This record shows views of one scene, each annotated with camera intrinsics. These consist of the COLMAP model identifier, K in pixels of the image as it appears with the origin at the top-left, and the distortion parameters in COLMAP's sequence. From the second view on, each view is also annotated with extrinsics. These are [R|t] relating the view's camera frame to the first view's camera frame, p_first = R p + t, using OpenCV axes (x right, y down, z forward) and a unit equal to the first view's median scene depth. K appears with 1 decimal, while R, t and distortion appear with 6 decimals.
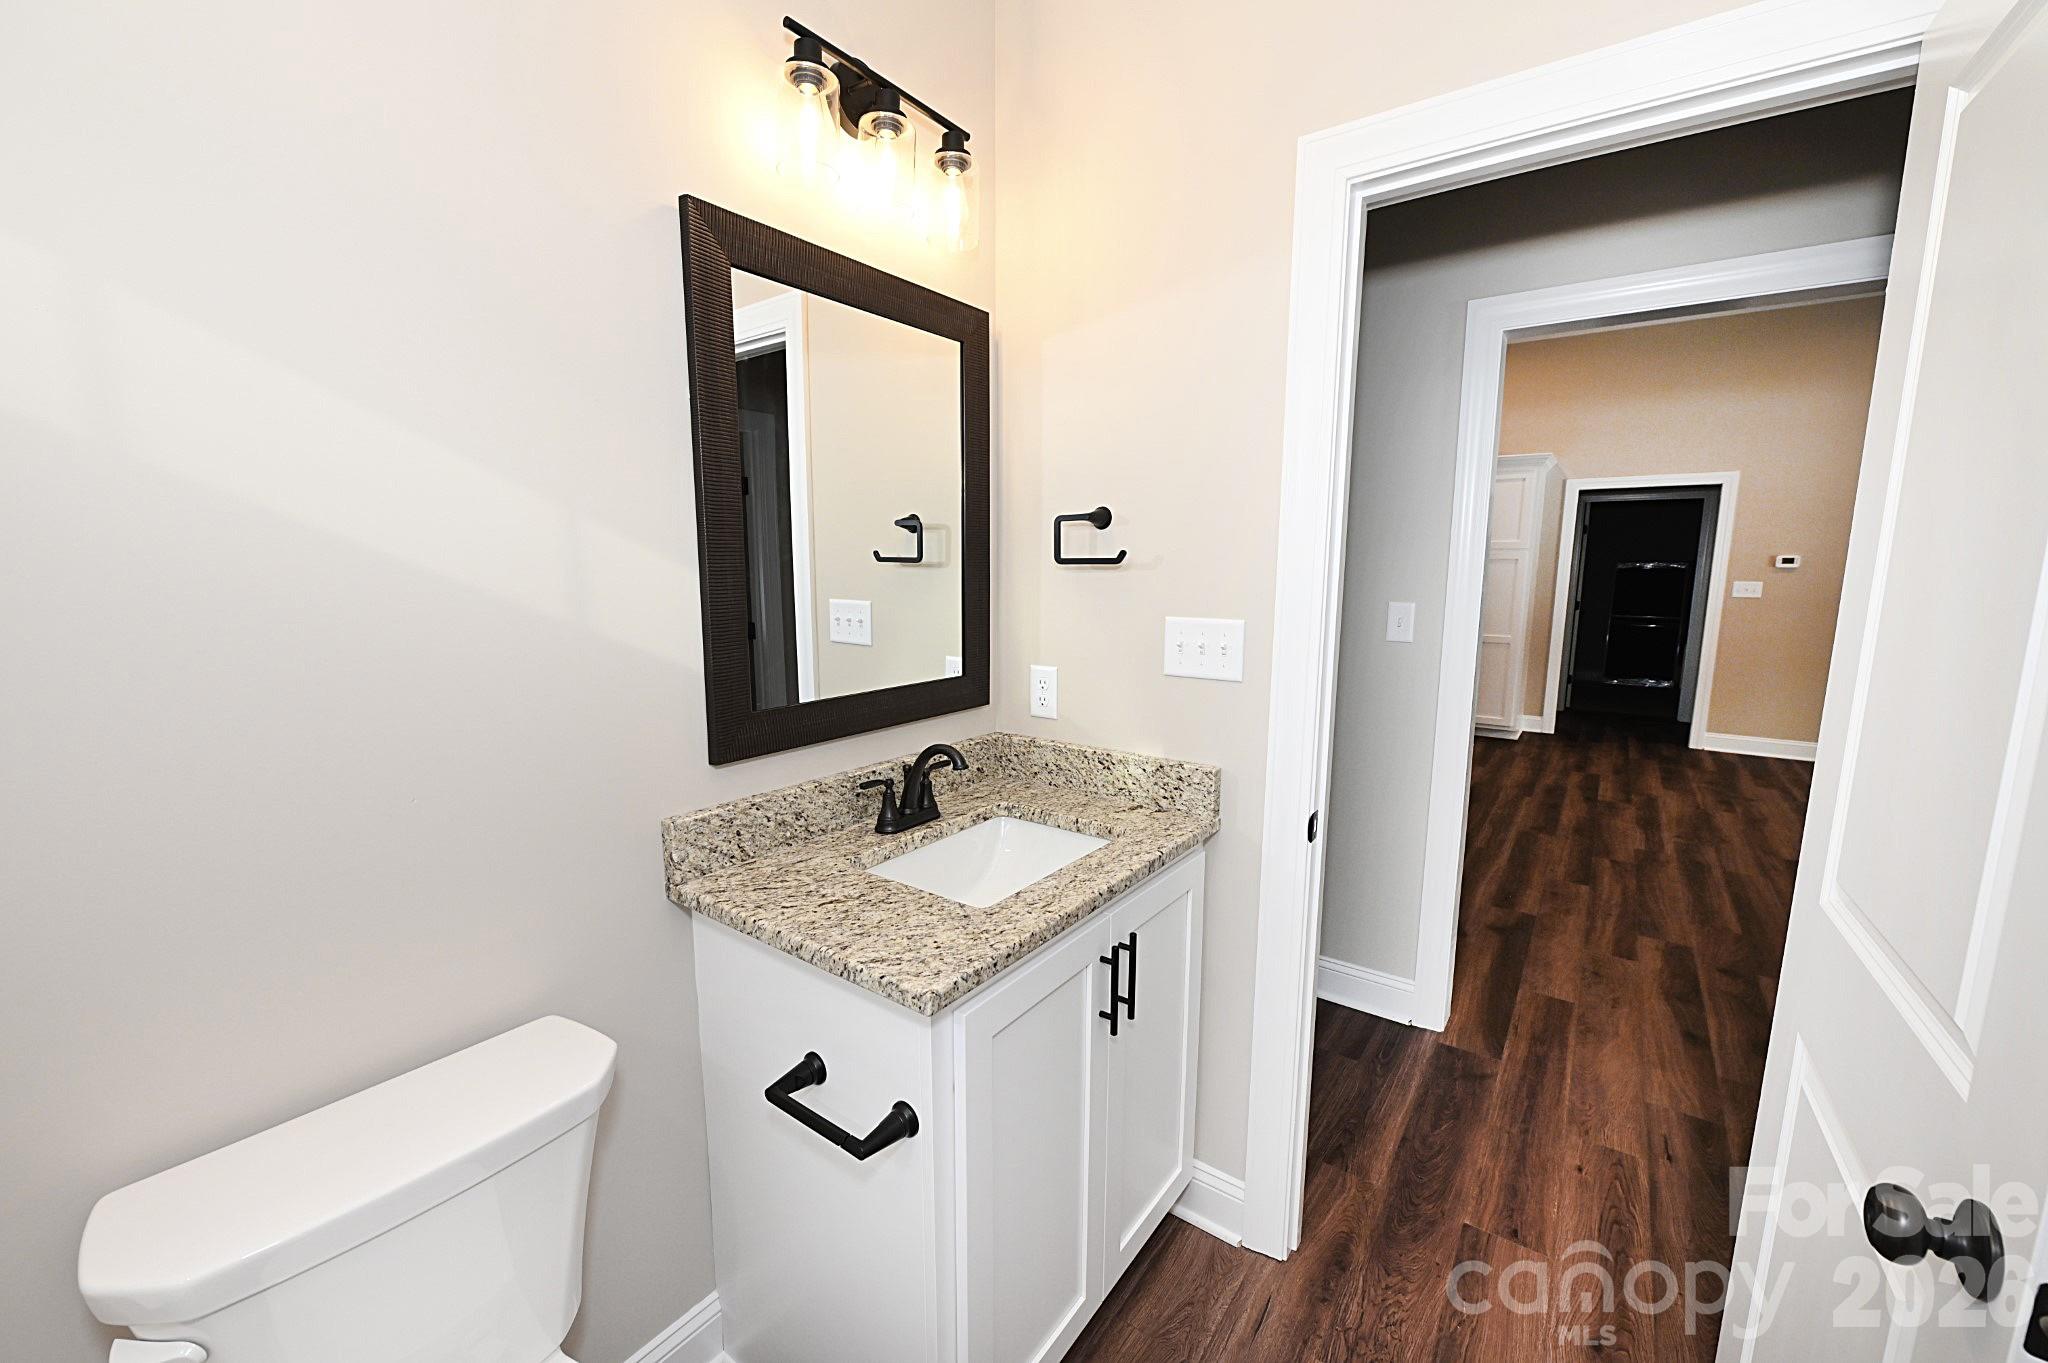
lens RADIAL K [[806.9, 0, 1021.3], [0, 806.9, 683.3], [0, 0, 1]] dist [-0.007982, -0.000930]
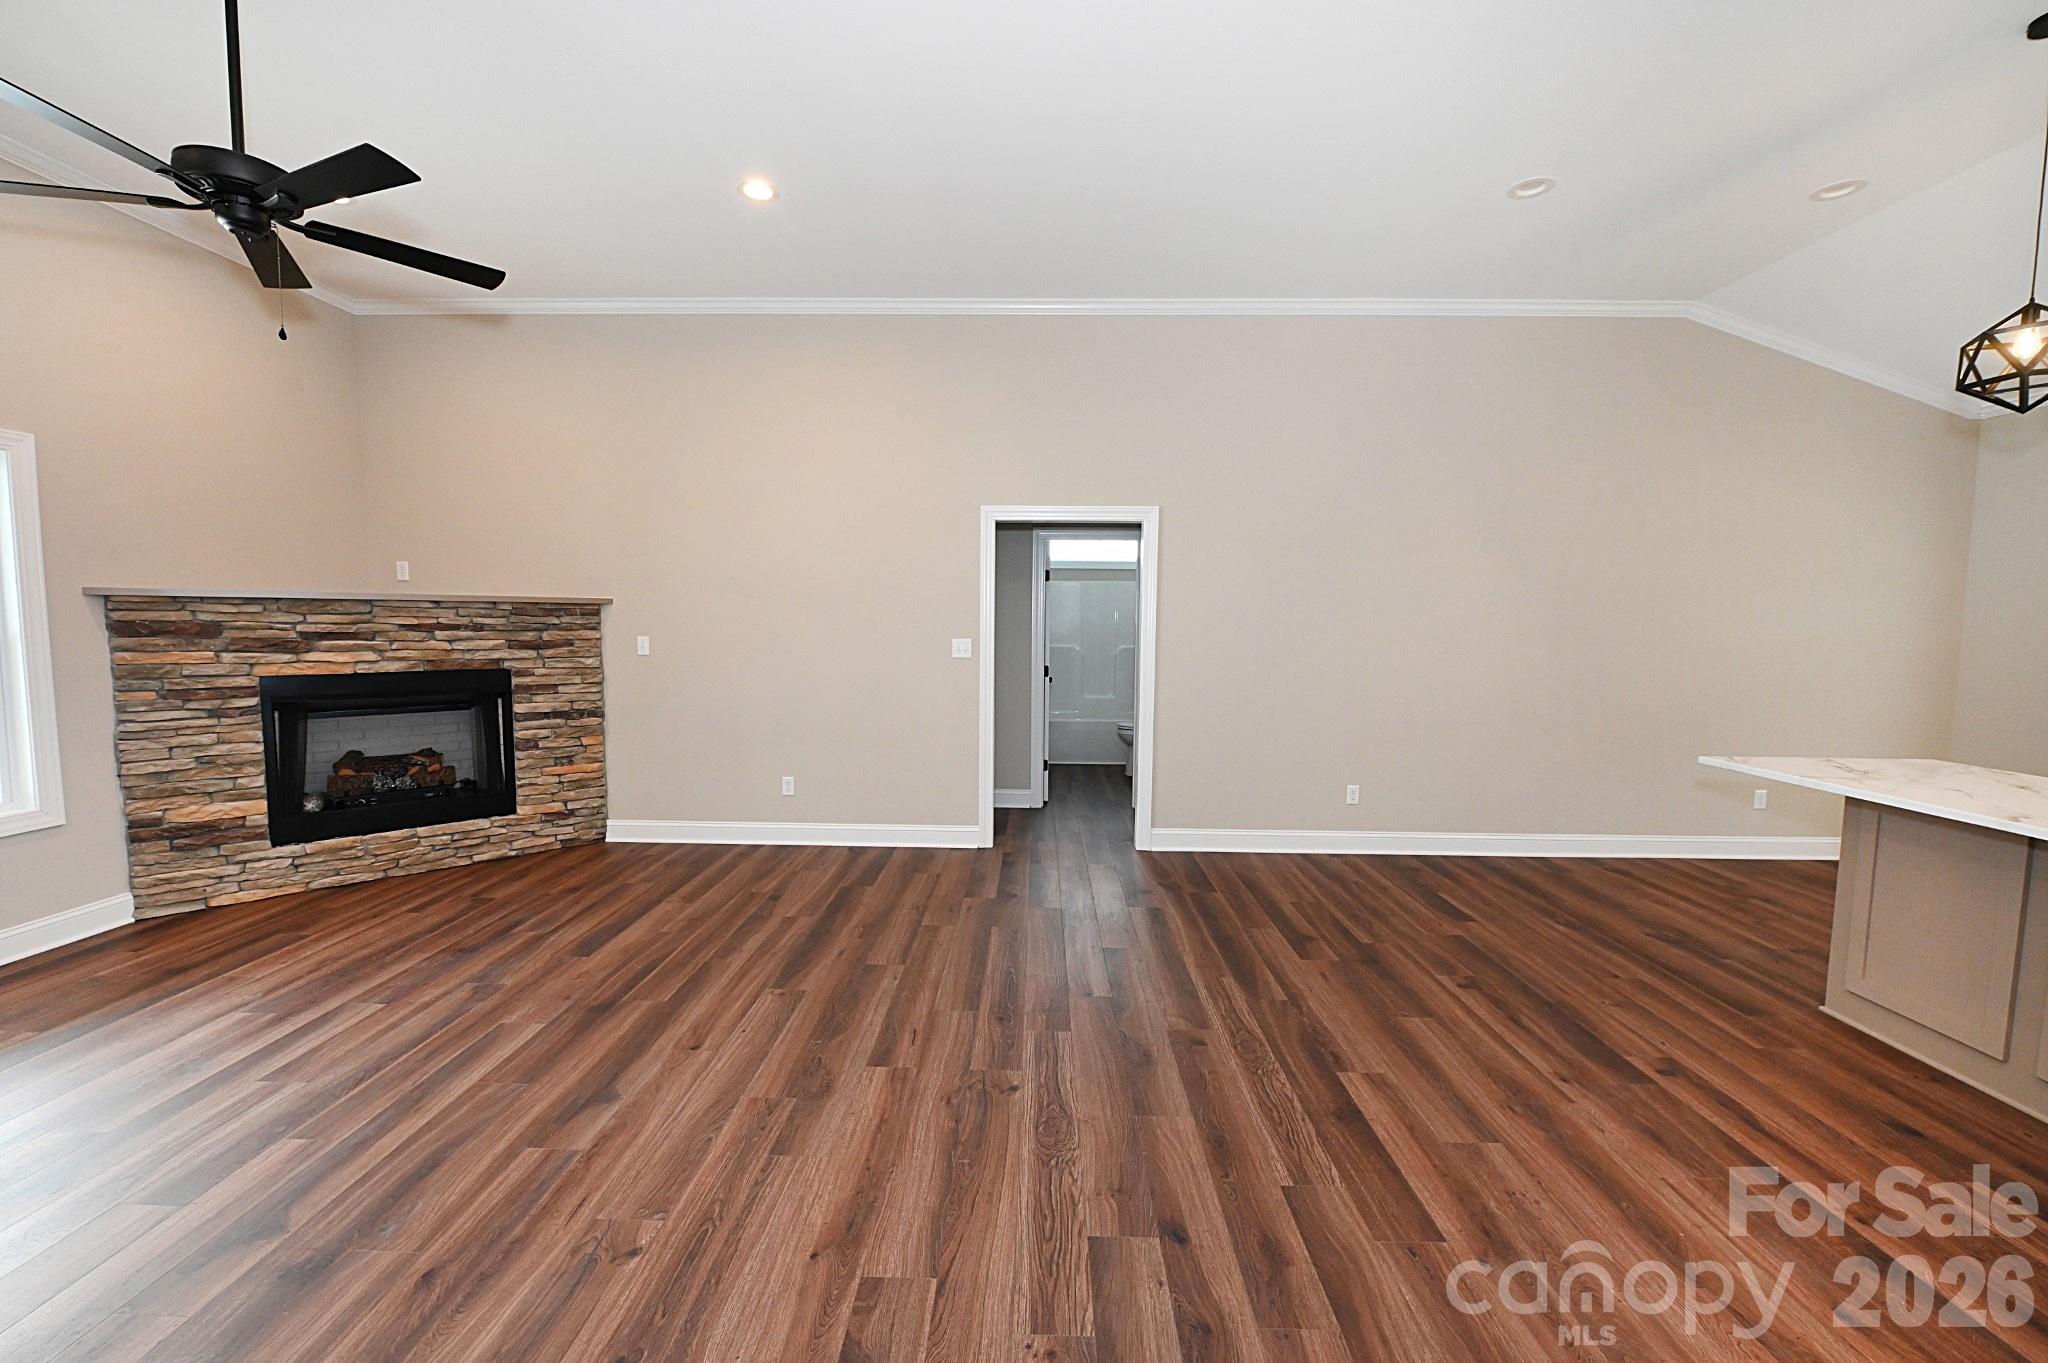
lens RADIAL K [[806.9, 0, 1021.3], [0, 806.9, 683.3], [0, 0, 1]] dist [-0.007982, -0.000930]
pose [[-0.818040, 0.034419, -0.574131, 2.910188], [-0.096988, 0.975658, 0.196683, -0.532906], [0.566925, 0.216579, -0.794789, 3.587583]]
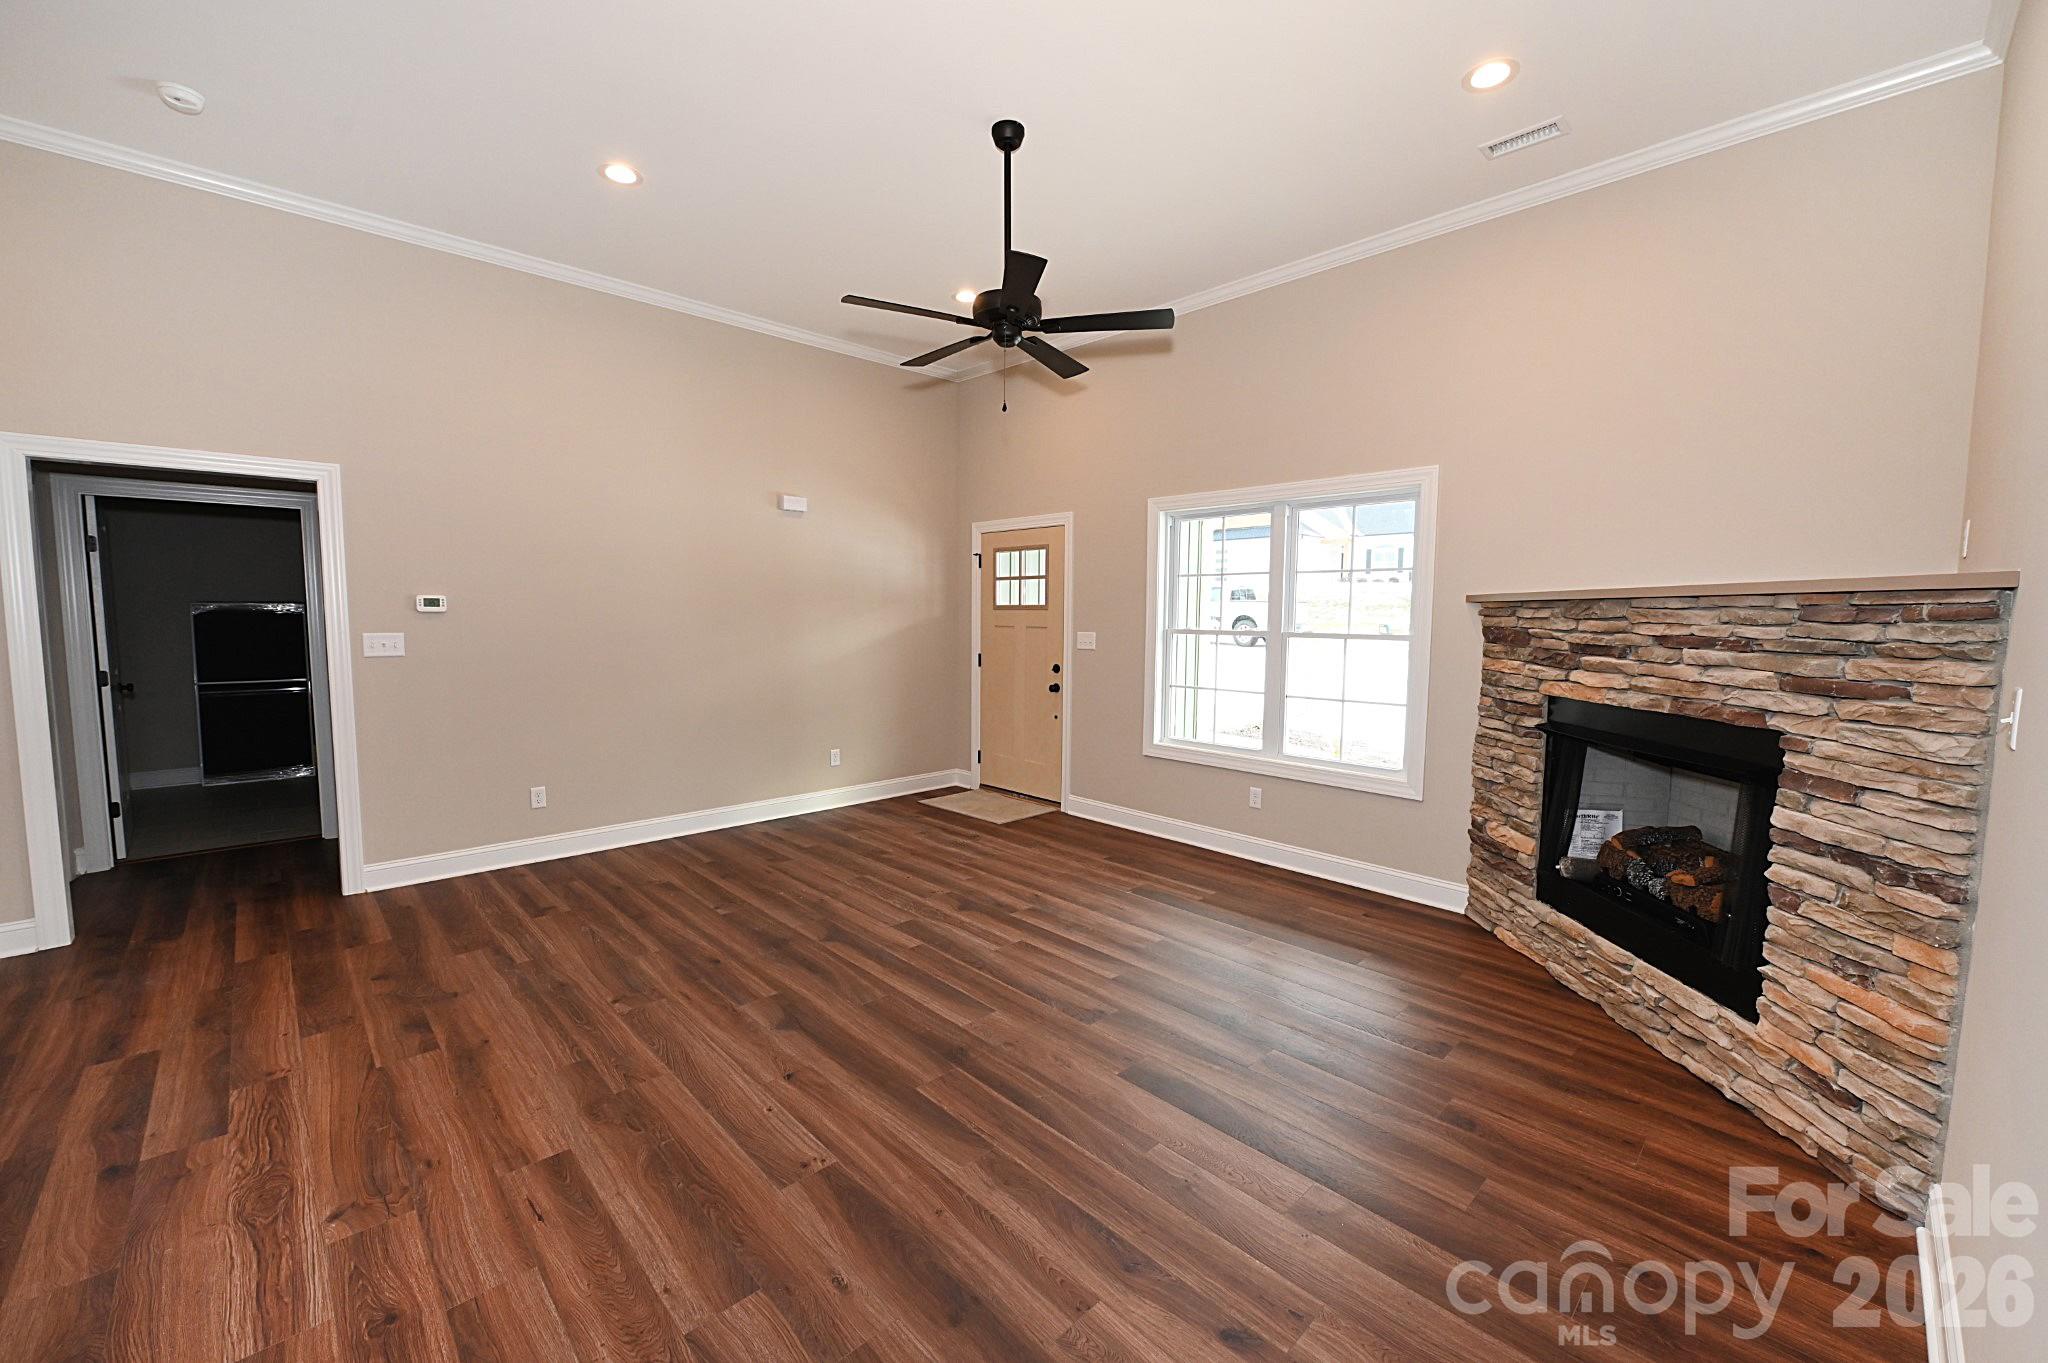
lens RADIAL K [[806.9, 0, 1021.3], [0, 806.9, 683.3], [0, 0, 1]] dist [-0.007982, -0.000930]
pose [[0.170294, -0.086114, 0.981623, 1.213686], [0.137120, 0.988553, 0.062934, -0.196227], [-0.975806, 0.123883, 0.180153, 1.312517]]
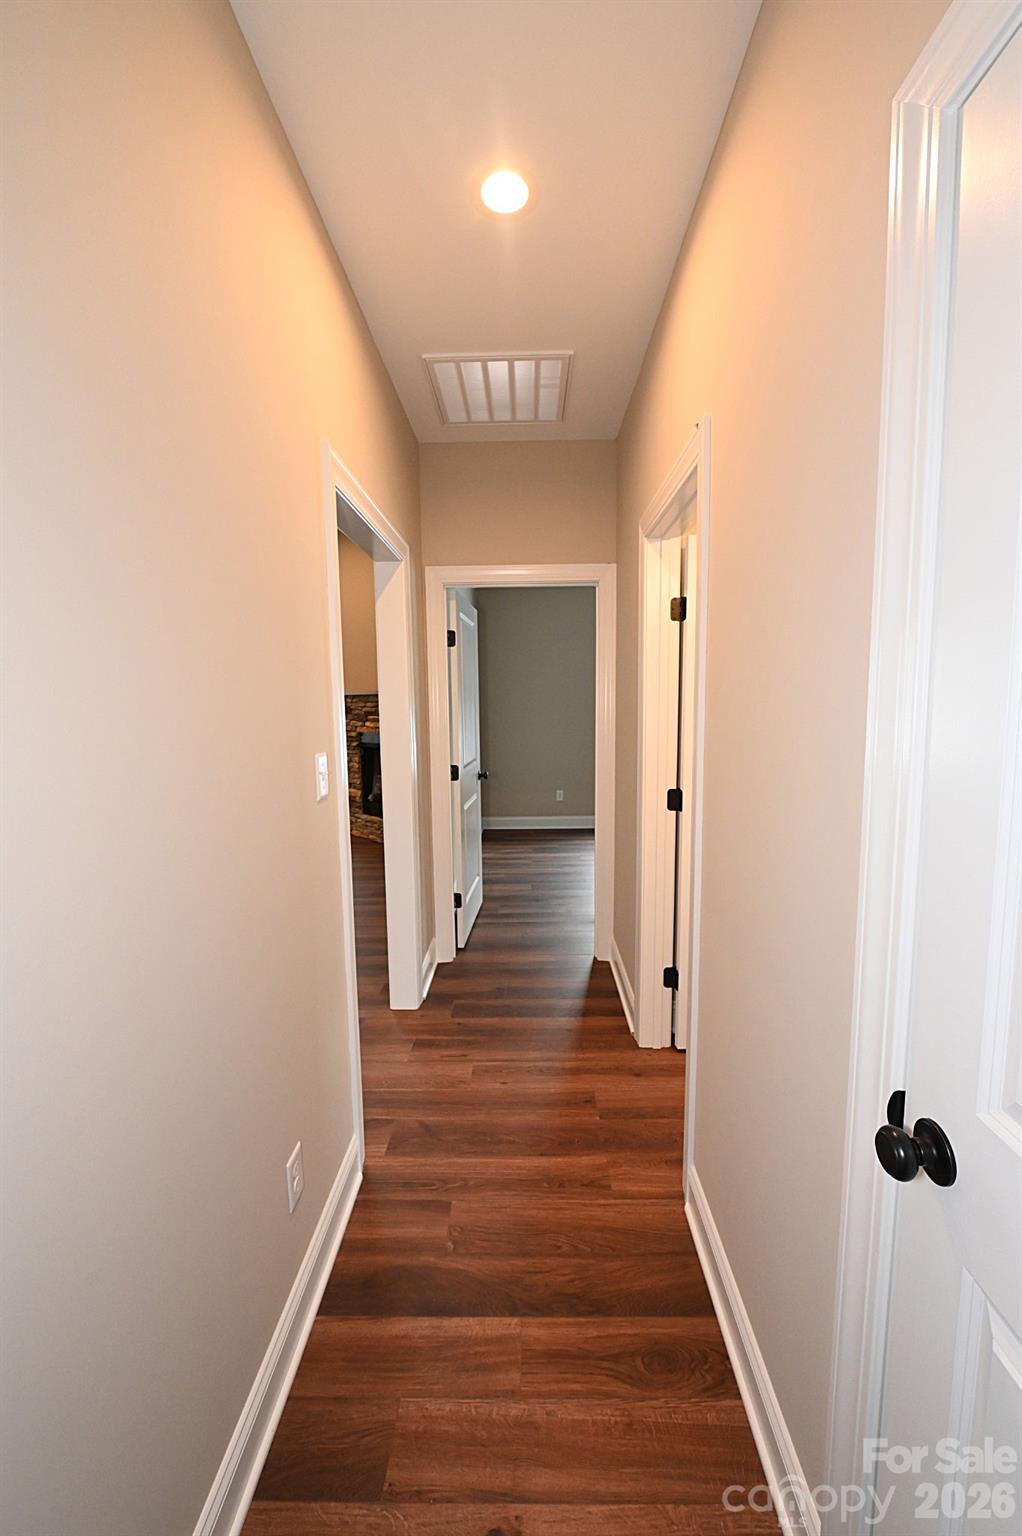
lens RADIAL K [[605.2, 0, 511.0], [0, 605.2, 768.0], [0, 0, 1]] dist [-0.007982, -0.000930]
pose [[-0.579698, -0.087198, 0.810153, -0.268642], [0.133035, 0.970788, 0.199680, -0.279315], [-0.803898, 0.223533, -0.551163, 1.781420]]
